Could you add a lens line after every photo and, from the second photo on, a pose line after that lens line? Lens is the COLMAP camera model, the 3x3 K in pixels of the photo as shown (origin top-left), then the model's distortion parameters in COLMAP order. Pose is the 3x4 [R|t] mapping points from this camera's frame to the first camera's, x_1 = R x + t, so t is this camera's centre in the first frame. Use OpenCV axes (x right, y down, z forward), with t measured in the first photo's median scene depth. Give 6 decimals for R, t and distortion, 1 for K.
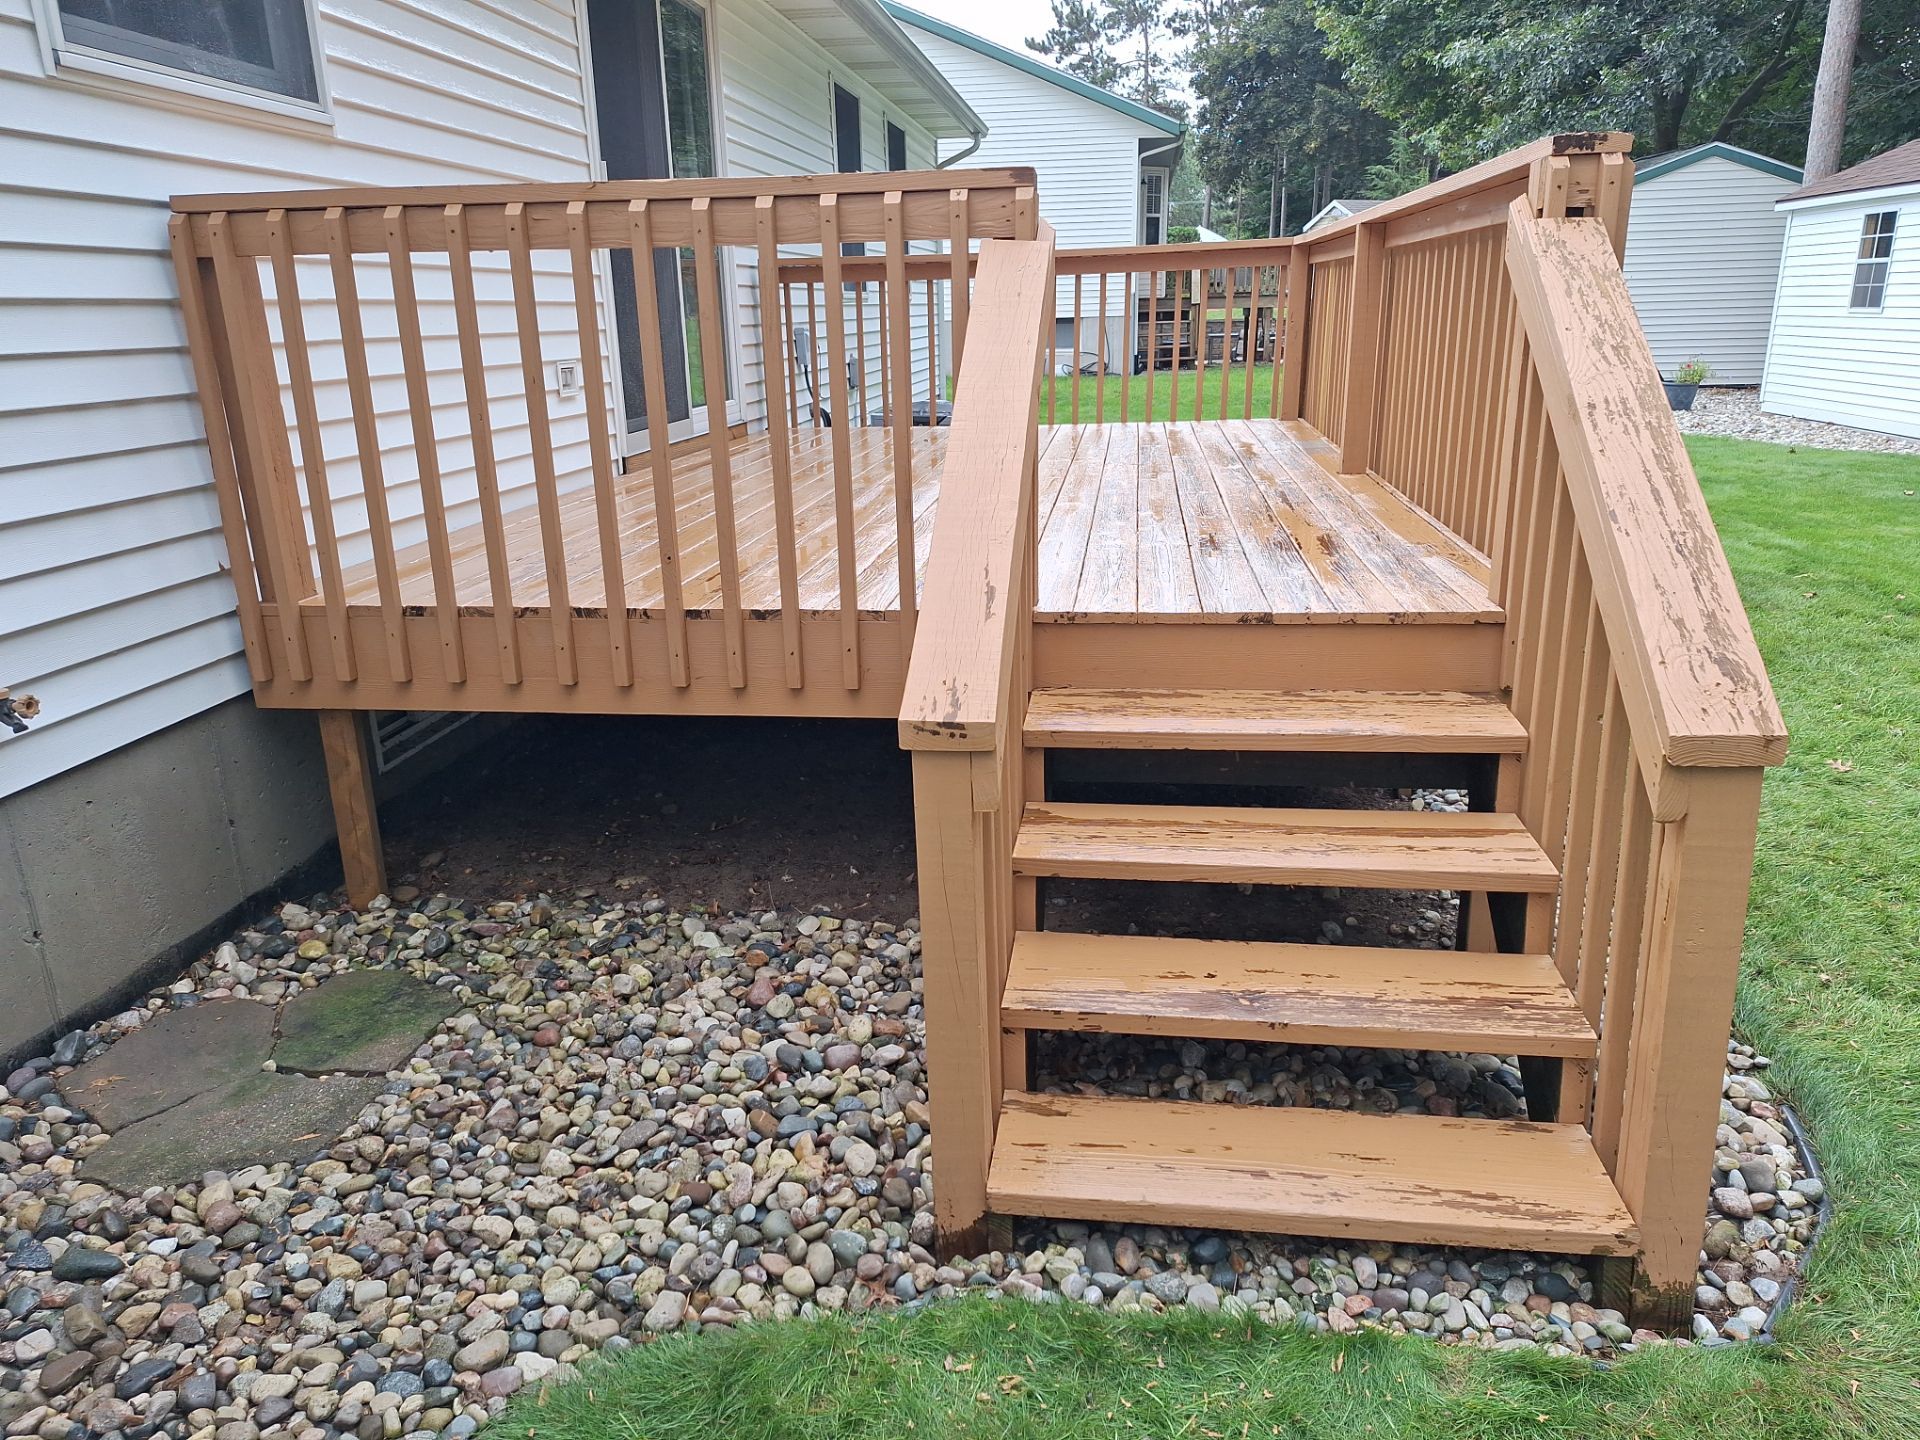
lens RADIAL K [[1352.6, 0, 966.3], [0, 1352.6, 739.3], [0, 0, 1]] dist [0.092990, -0.099558]
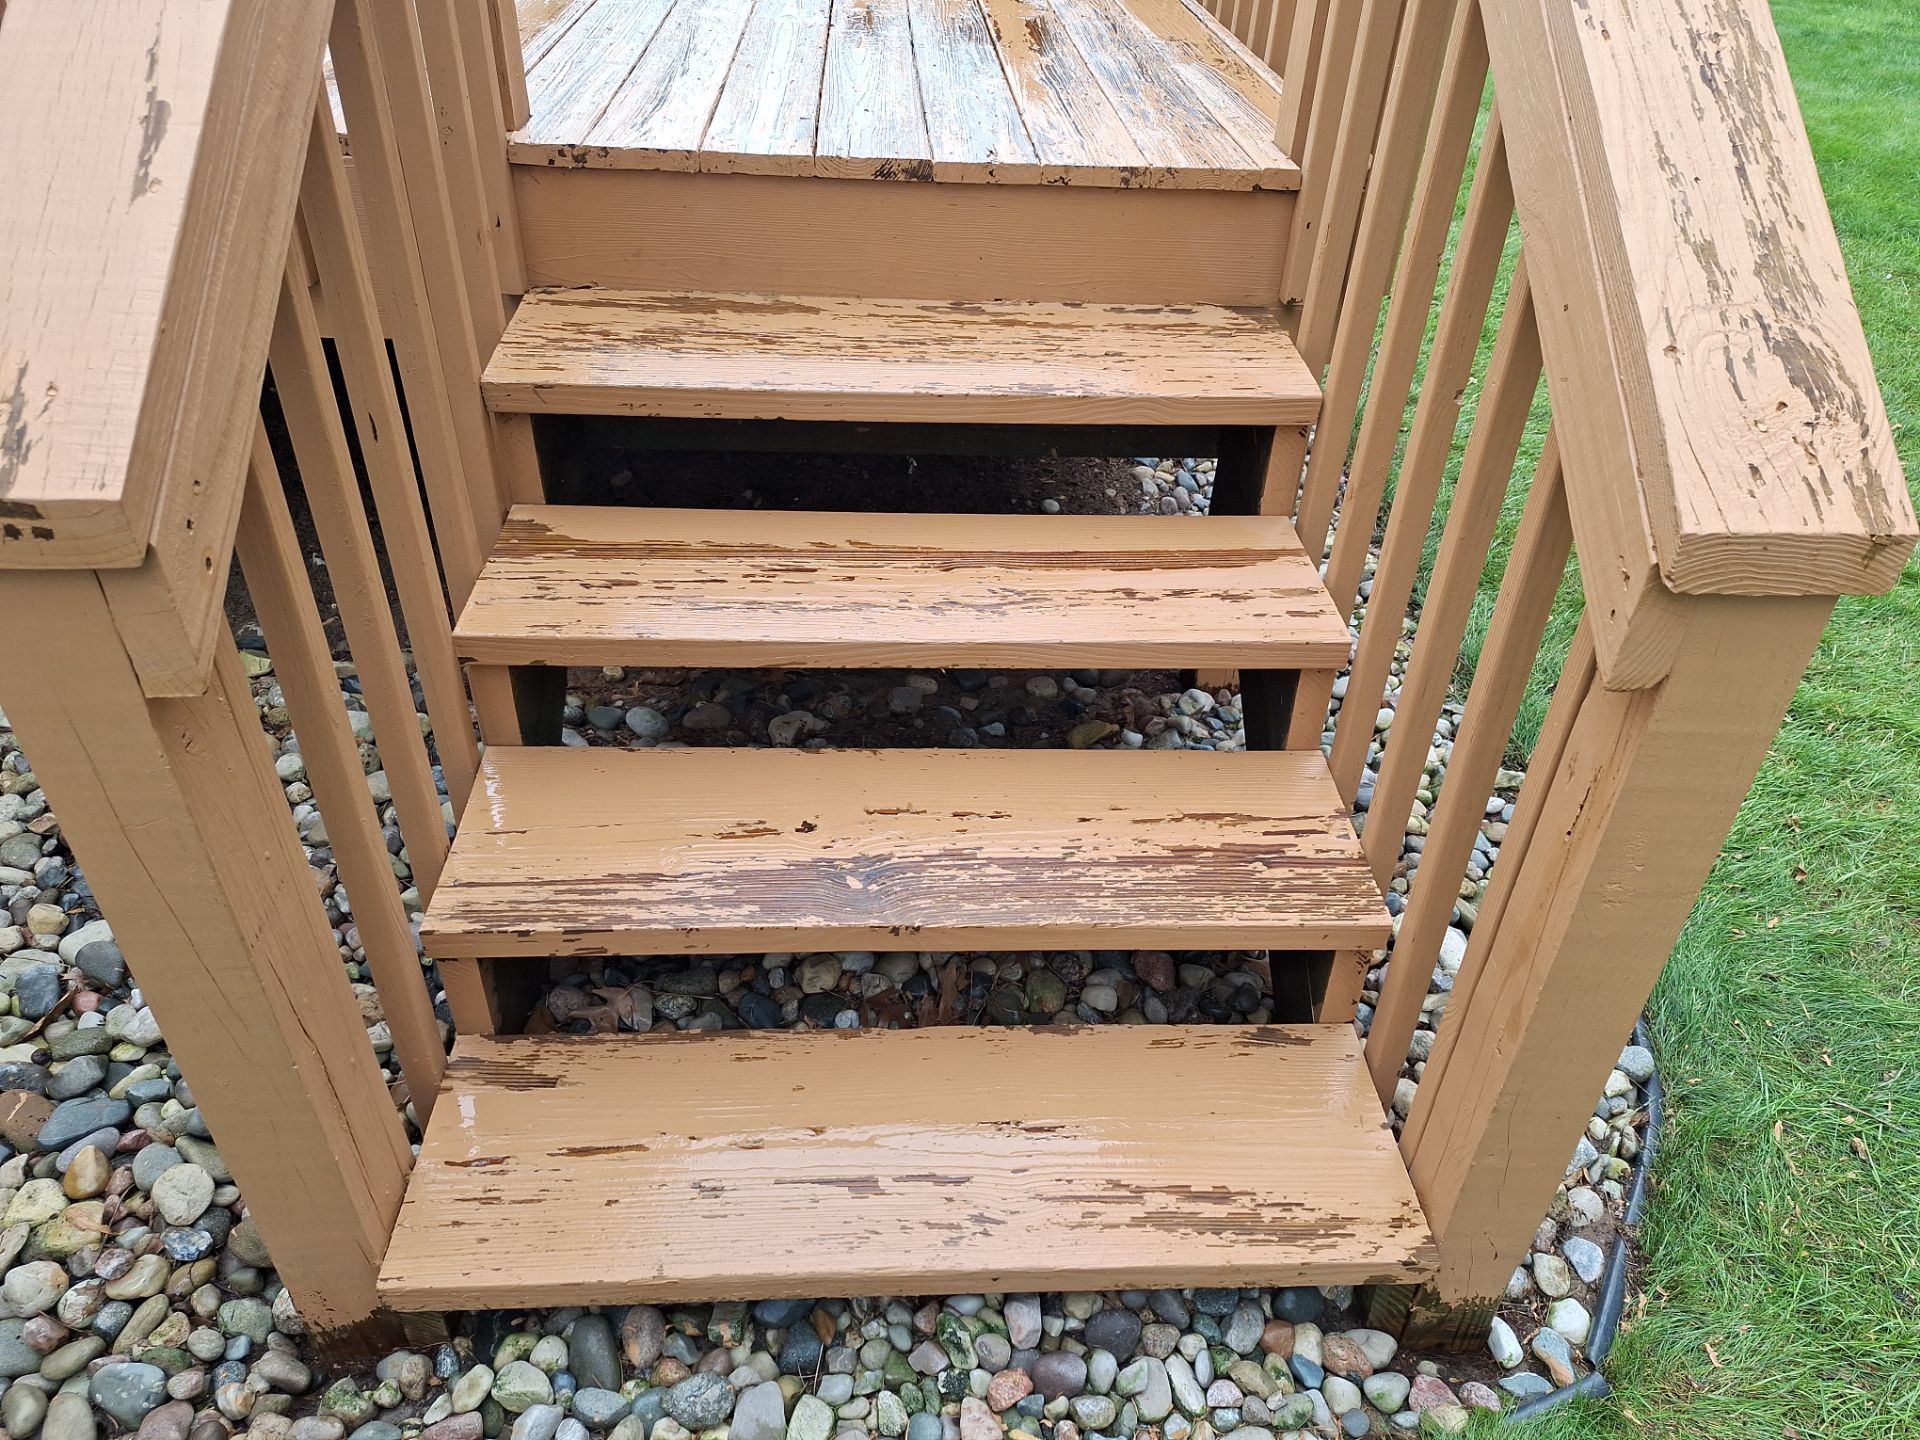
lens RADIAL K [[1352.6, 0, 966.3], [0, 1352.6, 739.3], [0, 0, 1]] dist [0.092990, -0.099558]
pose [[0.981571, -0.051639, 0.183990, 0.146232], [-0.011838, 0.944518, 0.328246, -0.064327], [-0.190732, -0.324374, 0.926500, 0.457750]]
